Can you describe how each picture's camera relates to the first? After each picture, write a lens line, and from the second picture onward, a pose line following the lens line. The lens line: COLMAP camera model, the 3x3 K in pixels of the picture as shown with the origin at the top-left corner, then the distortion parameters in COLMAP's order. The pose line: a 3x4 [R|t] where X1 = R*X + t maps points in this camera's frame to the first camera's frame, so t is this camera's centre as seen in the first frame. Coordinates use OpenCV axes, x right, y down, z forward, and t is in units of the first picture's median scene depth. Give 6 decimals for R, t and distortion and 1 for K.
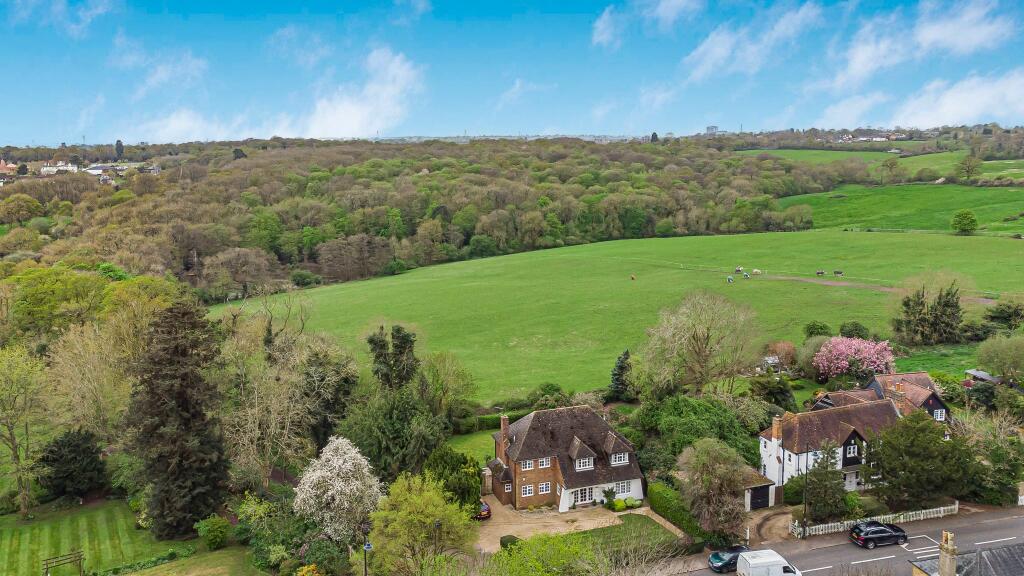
lens RADIAL K [[766.4, 0, 483.2], [0, 766.4, 244.8], [0, 0, 1]] dist [0.027586, -0.001425]
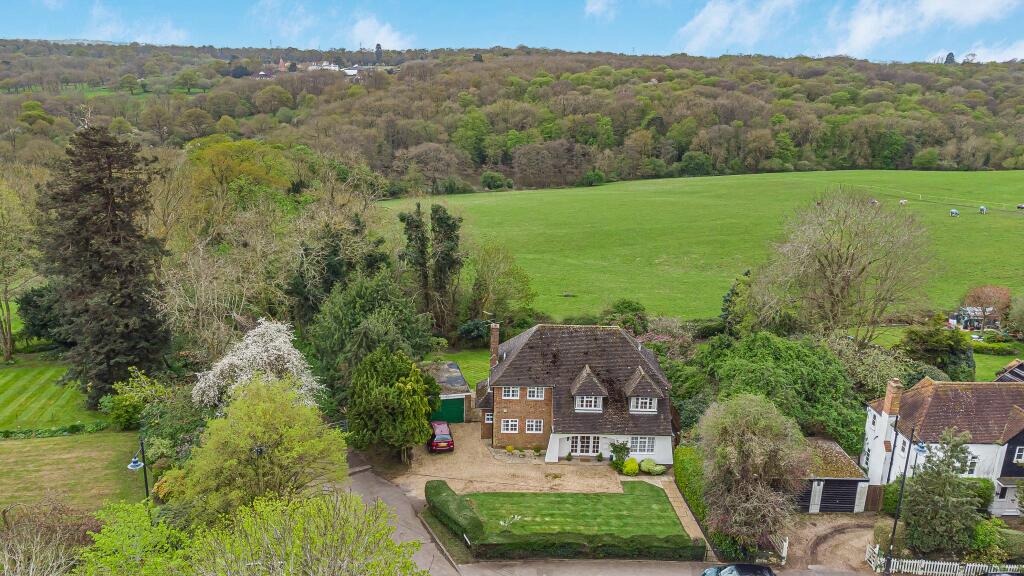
lens RADIAL K [[759.4, 0, 512.0], [0, 759.4, 288.0], [0, 0, 1]] dist [0.042561, 0.005261]
pose [[0.957373, 0.120552, -0.262498, 0.170322], [-0.078165, 0.982965, 0.166346, 0.049319], [0.278079, -0.138737, 0.950486, 0.235038]]
